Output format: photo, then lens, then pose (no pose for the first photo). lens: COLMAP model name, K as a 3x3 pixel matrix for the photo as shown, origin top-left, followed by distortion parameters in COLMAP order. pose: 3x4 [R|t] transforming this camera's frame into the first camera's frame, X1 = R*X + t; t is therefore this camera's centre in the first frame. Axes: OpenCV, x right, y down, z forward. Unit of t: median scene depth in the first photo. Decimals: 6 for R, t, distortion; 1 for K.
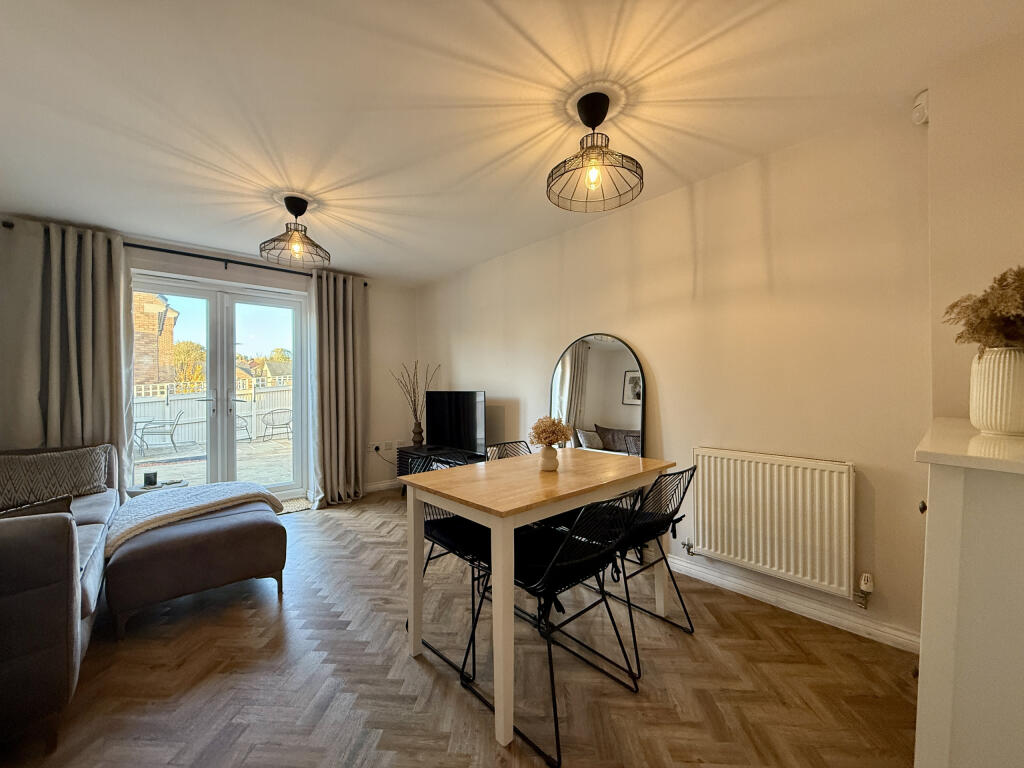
lens RADIAL K [[409.0, 0, 512.0], [0, 409.0, 384.0], [0, 0, 1]] dist [-0.000780, -0.000047]
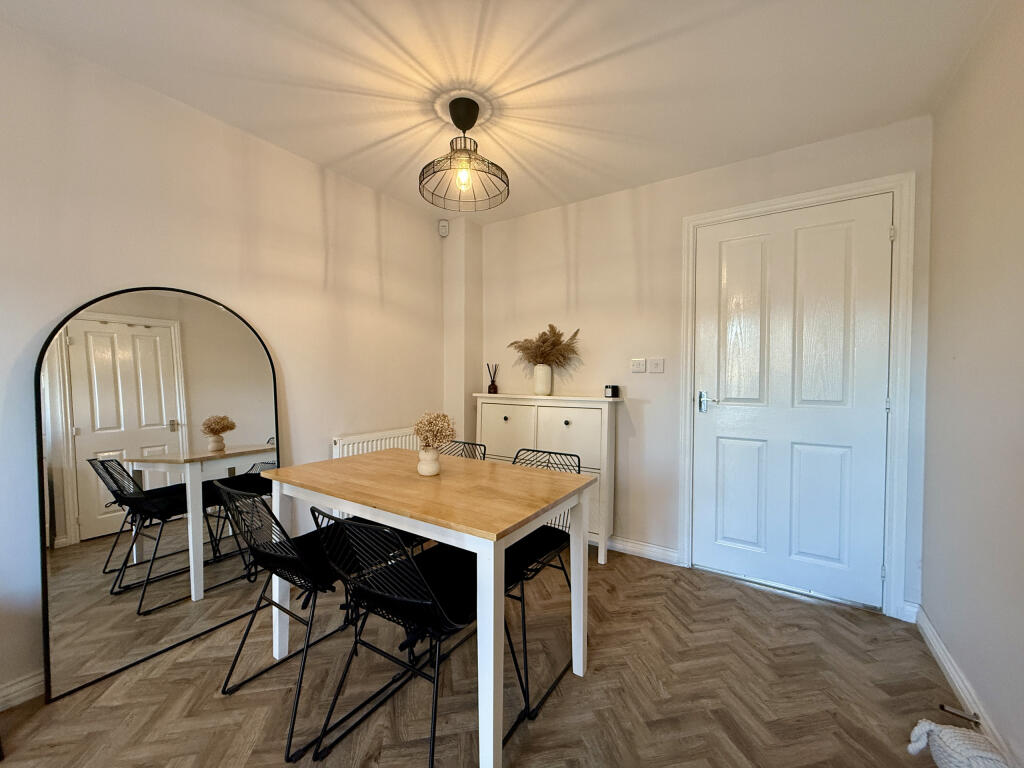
lens RADIAL K [[405.9, 0, 512.0], [0, 405.9, 384.0], [0, 0, 1]] dist [0.001601, 0.000053]
pose [[-0.246223, -0.013737, 0.969116, -0.835043], [0.002401, 0.999888, 0.014783, 0.010174], [-0.969210, 0.005967, -0.246163, 1.116011]]
